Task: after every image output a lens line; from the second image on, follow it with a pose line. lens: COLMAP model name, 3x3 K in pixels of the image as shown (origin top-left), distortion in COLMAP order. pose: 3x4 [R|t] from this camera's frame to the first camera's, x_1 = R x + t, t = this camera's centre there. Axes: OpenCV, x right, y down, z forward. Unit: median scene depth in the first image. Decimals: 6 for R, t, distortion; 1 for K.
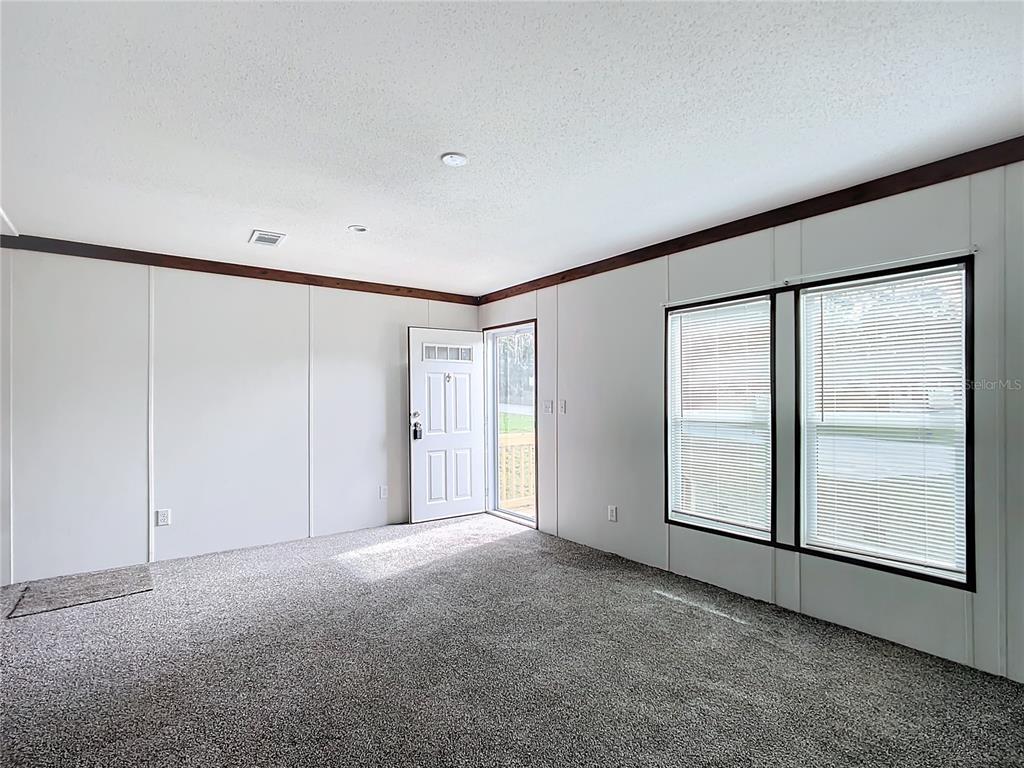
lens RADIAL K [[520.2, 0, 516.3], [0, 520.2, 401.1], [0, 0, 1]] dist [-0.037182, 0.024817]
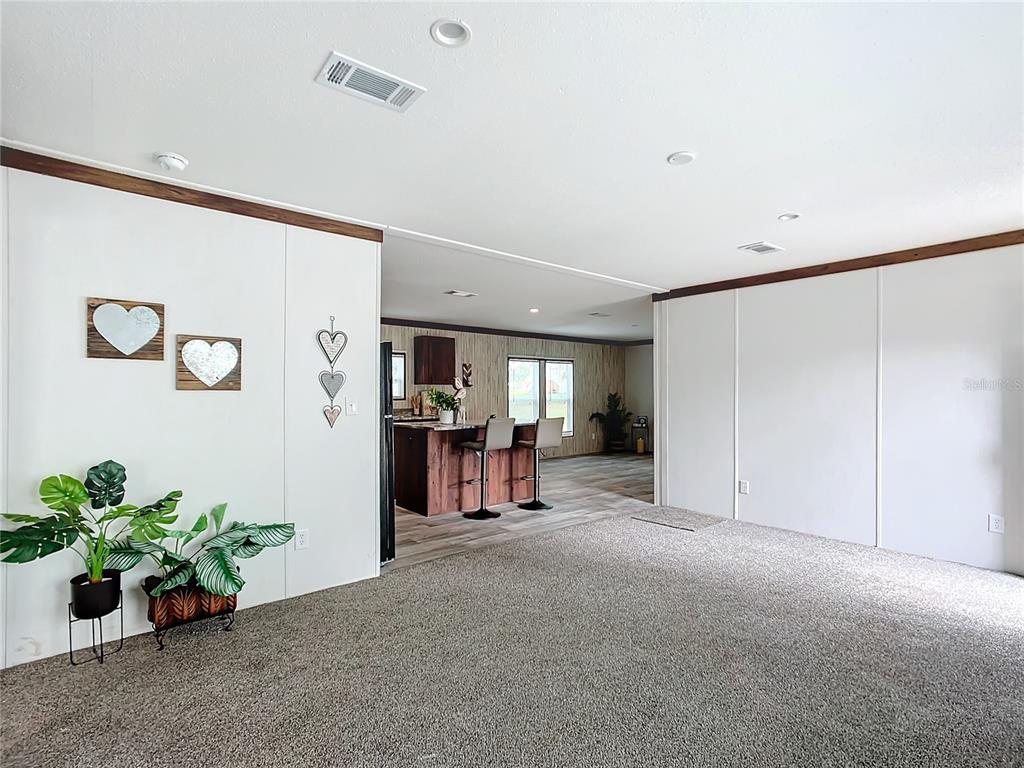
lens RADIAL K [[506.7, 0, 508.2], [0, 506.7, 394.5], [0, 0, 1]] dist [-0.002795, -0.000592]
pose [[0.044514, 0.009430, -0.998964, 0.561971], [-0.007236, 0.999932, 0.009116, -0.007099], [0.998983, 0.006823, 0.044580, 0.395248]]
